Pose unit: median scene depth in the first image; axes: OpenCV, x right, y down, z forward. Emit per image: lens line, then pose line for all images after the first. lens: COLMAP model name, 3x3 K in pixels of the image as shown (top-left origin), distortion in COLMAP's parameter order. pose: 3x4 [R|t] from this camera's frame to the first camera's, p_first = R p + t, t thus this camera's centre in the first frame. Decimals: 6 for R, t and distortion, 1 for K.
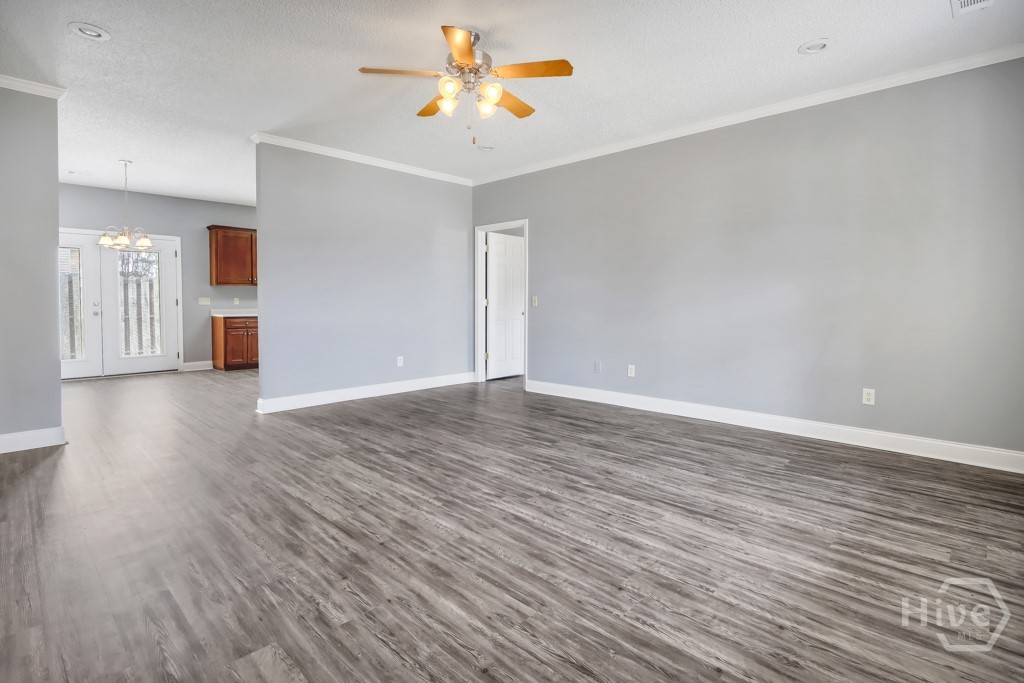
lens RADIAL K [[483.6, 0, 513.7], [0, 483.6, 320.2], [0, 0, 1]] dist [-0.011691, -0.000250]
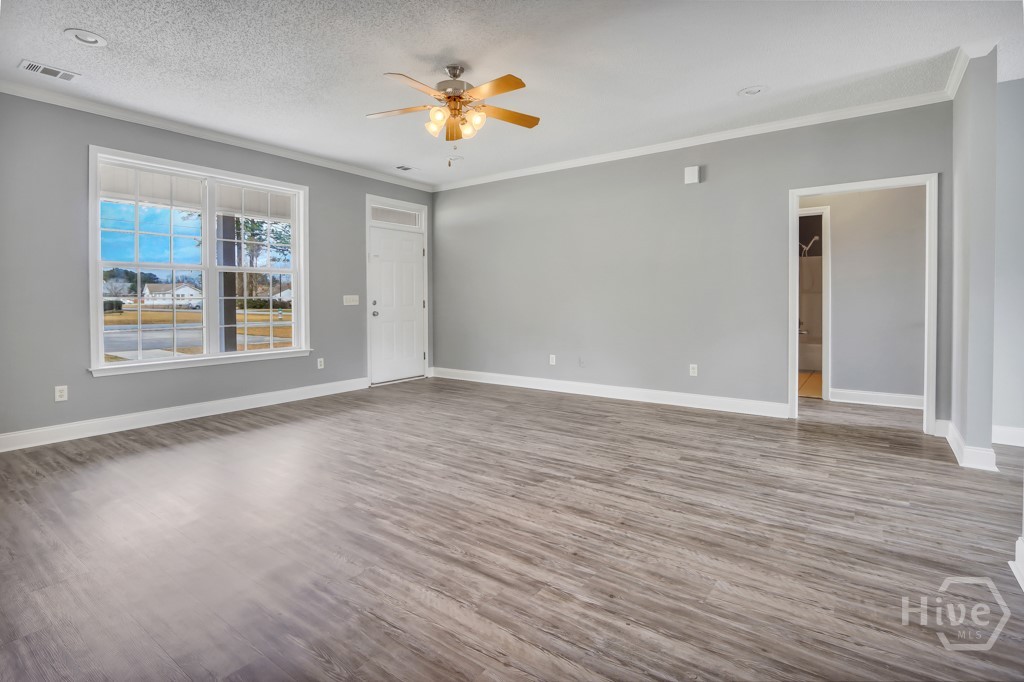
lens RADIAL K [[481.6, 0, 514.2], [0, 481.6, 296.9], [0, 0, 1]] dist [-0.004643, 0.000467]
pose [[-0.989493, 0.004347, -0.144512, -0.075933], [-0.000766, 0.999376, 0.035304, -0.094783], [0.144576, 0.035043, -0.988873, 2.531182]]
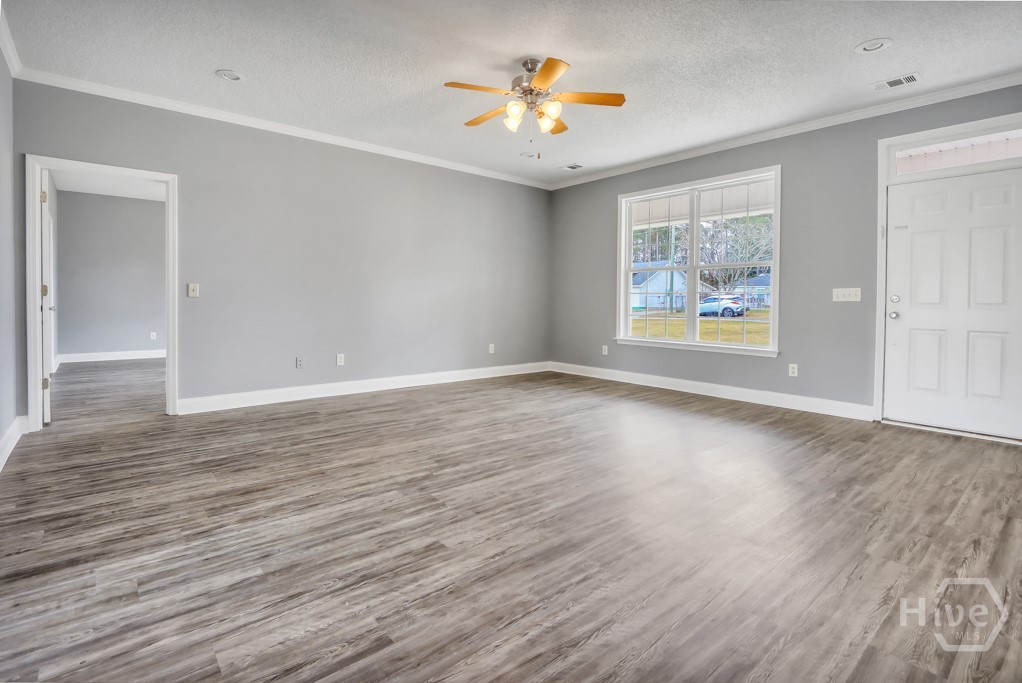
lens RADIAL K [[504.0, 0, 506.1], [0, 504.0, 318.3], [0, 0, 1]] dist [-0.010719, 0.000620]
pose [[0.094711, -0.031155, 0.995017, -1.498592], [0.031152, 0.999113, 0.028318, 0.004993], [-0.995017, 0.028315, 0.095598, 1.126068]]
